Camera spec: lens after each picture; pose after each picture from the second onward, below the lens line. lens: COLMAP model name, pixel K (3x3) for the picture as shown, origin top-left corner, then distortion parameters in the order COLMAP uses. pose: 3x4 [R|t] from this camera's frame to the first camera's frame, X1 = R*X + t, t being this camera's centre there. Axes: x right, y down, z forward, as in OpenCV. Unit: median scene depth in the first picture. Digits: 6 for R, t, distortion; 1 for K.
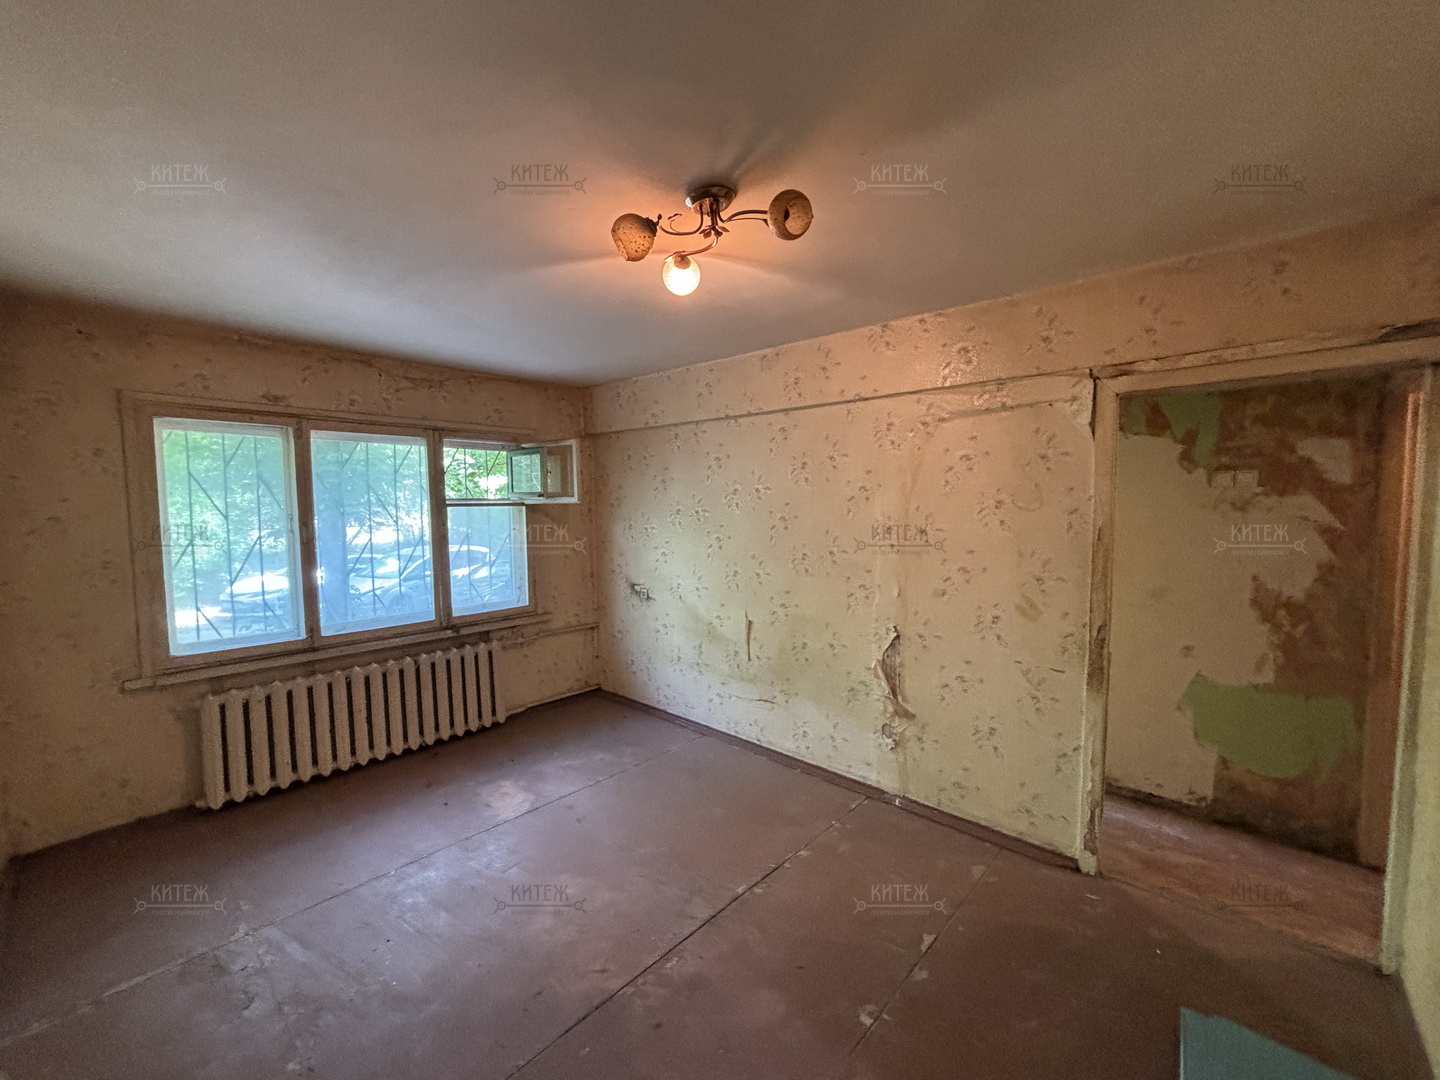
lens RADIAL K [[579.1, 0, 720.7], [0, 579.1, 538.9], [0, 0, 1]] dist [-0.002063, 0.000471]
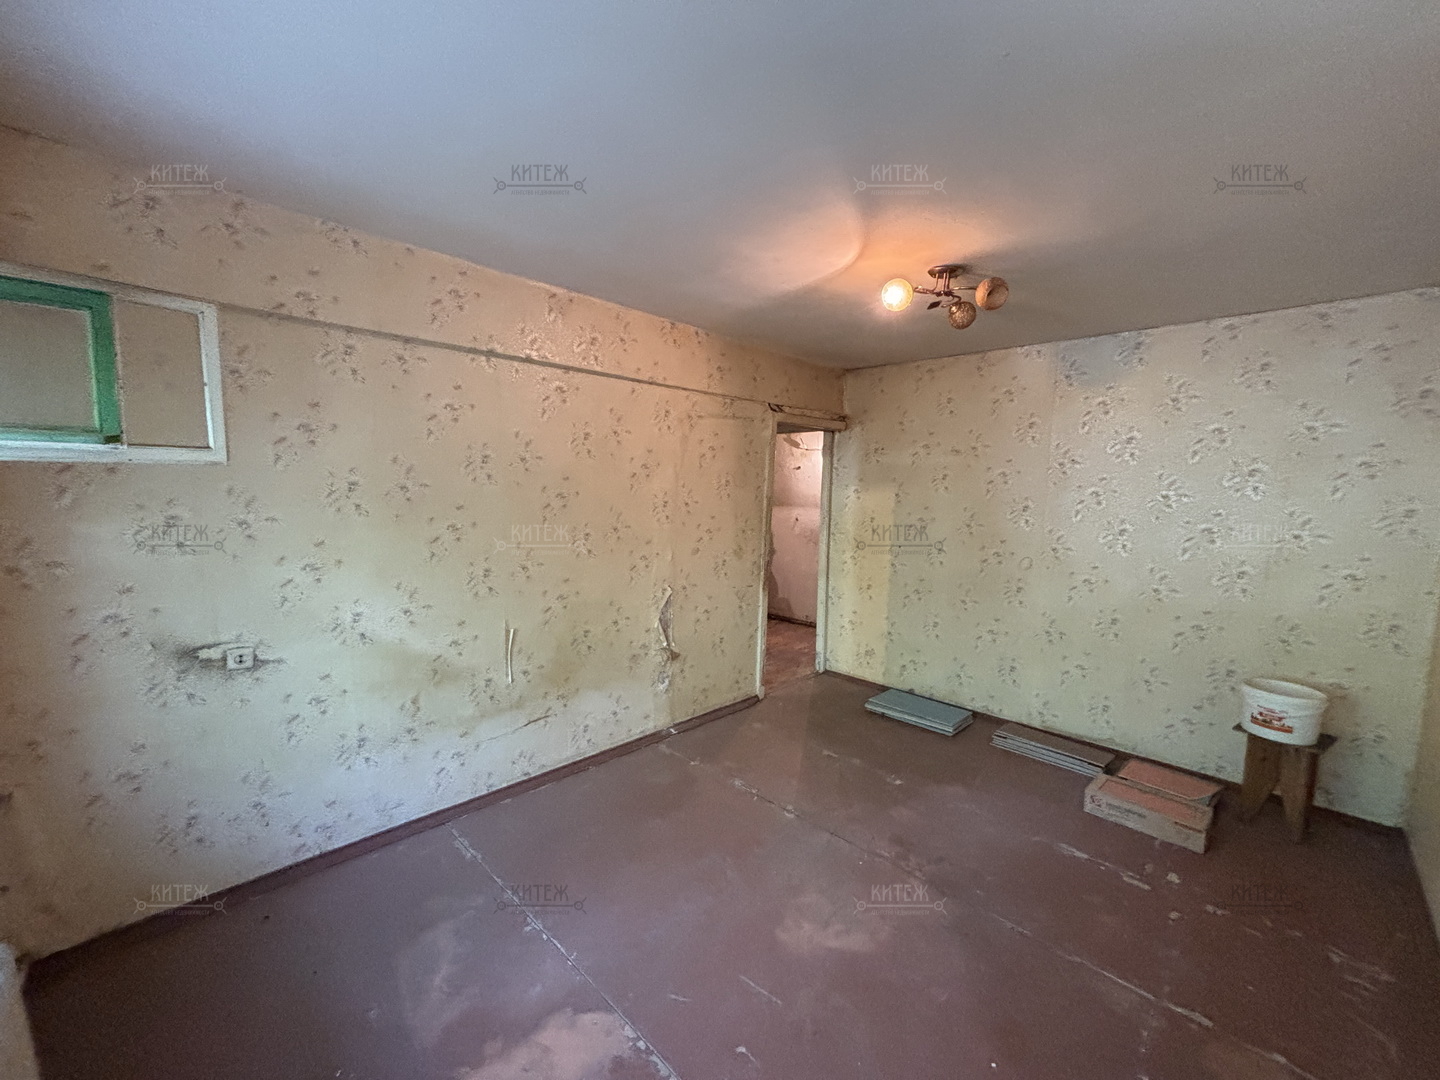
lens RADIAL K [[579.1, 0, 714.6], [0, 579.1, 541.3], [0, 0, 1]] dist [-0.002063, 0.000471]
pose [[0.036614, -0.093517, 0.994944, -0.774459], [0.042193, 0.994869, 0.091957, -0.038830], [-0.998438, 0.038613, 0.040372, 0.779227]]
